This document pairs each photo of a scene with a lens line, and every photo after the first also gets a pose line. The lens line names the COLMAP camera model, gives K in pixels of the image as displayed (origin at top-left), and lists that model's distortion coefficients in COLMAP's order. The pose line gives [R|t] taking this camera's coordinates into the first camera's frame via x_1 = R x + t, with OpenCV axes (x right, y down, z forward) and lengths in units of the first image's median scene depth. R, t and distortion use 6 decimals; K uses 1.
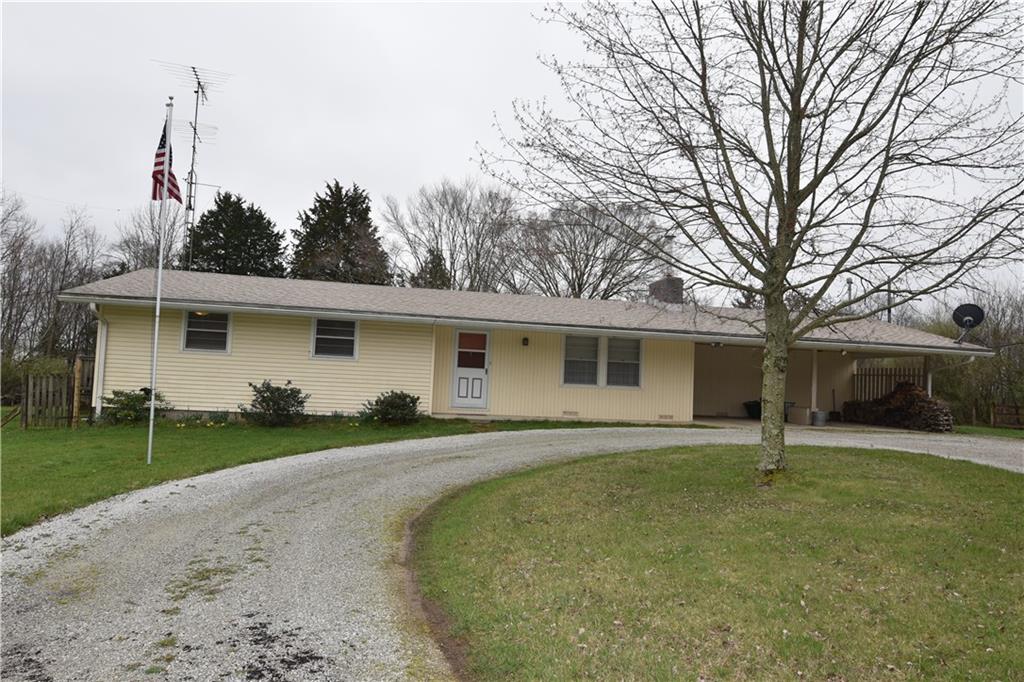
lens RADIAL K [[708.6, 0, 512.6], [0, 708.6, 341.2], [0, 0, 1]] dist [-0.000491, -0.000100]
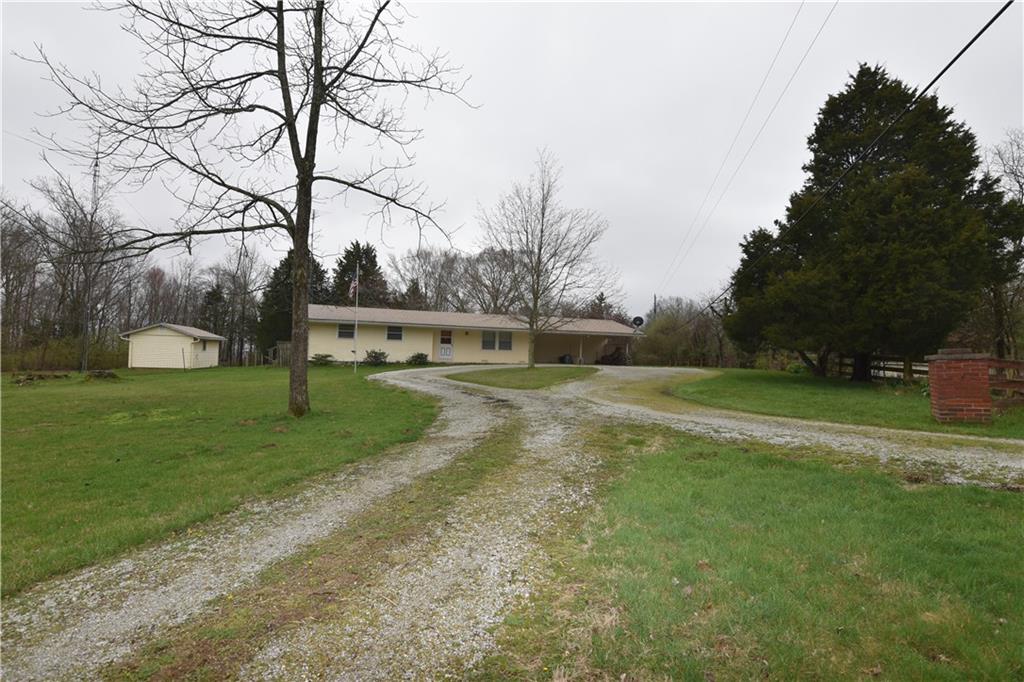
lens RADIAL K [[512.3, 0, 513.2], [0, 512.3, 339.5], [0, 0, 1]] dist [0.001414, 0.000204]
pose [[0.993439, -0.013275, 0.113590, -0.019878], [0.010225, 0.999573, 0.027390, -0.020456], [-0.113905, -0.026048, 0.993150, -0.663626]]
